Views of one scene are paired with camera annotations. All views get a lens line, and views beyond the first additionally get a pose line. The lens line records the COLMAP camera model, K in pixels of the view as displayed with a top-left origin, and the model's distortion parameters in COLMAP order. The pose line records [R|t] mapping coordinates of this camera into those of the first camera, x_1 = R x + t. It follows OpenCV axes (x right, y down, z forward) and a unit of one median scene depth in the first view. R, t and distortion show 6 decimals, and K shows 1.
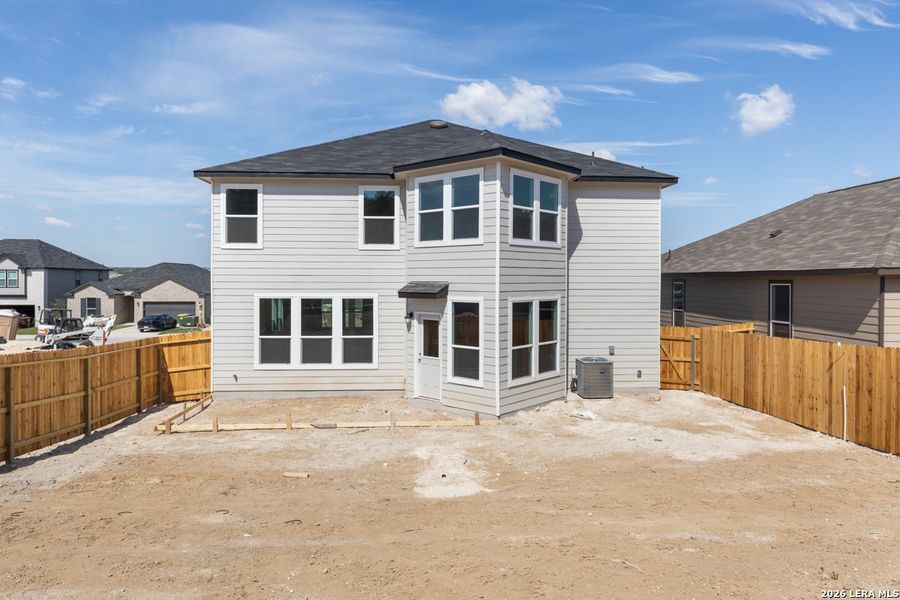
lens RADIAL K [[595.1, 0, 454.4], [0, 595.1, 295.7], [0, 0, 1]] dist [0.015407, -0.004680]
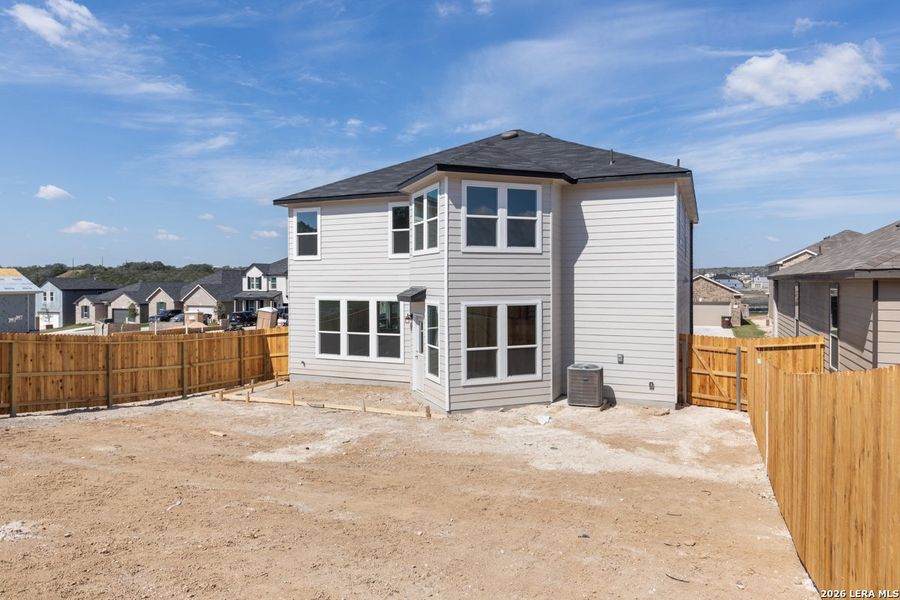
lens RADIAL K [[595.1, 0, 448.8], [0, 595.1, 303.9], [0, 0, 1]] dist [0.015407, -0.004680]
pose [[0.888391, 0.012542, -0.458915, 0.472599], [-0.007862, 0.999896, 0.012107, -0.005030], [0.459019, -0.007148, 0.888397, 0.033693]]
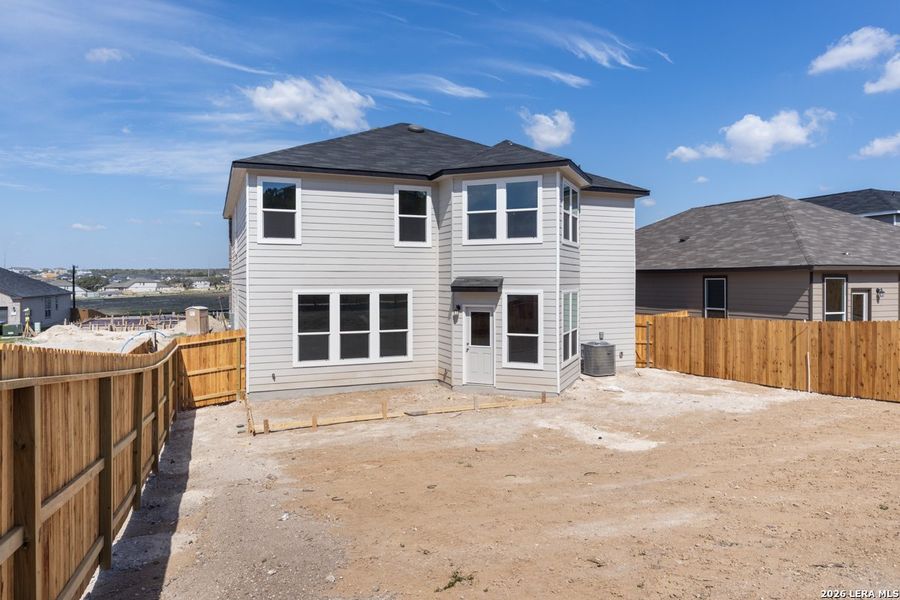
lens RADIAL K [[595.1, 0, 456.1], [0, 595.1, 290.6], [0, 0, 1]] dist [0.015407, -0.004680]
pose [[0.944923, -0.009819, 0.327147, -0.401752], [0.013387, 0.999873, -0.008657, 0.009949], [-0.327020, 0.012560, 0.944934, -0.014383]]
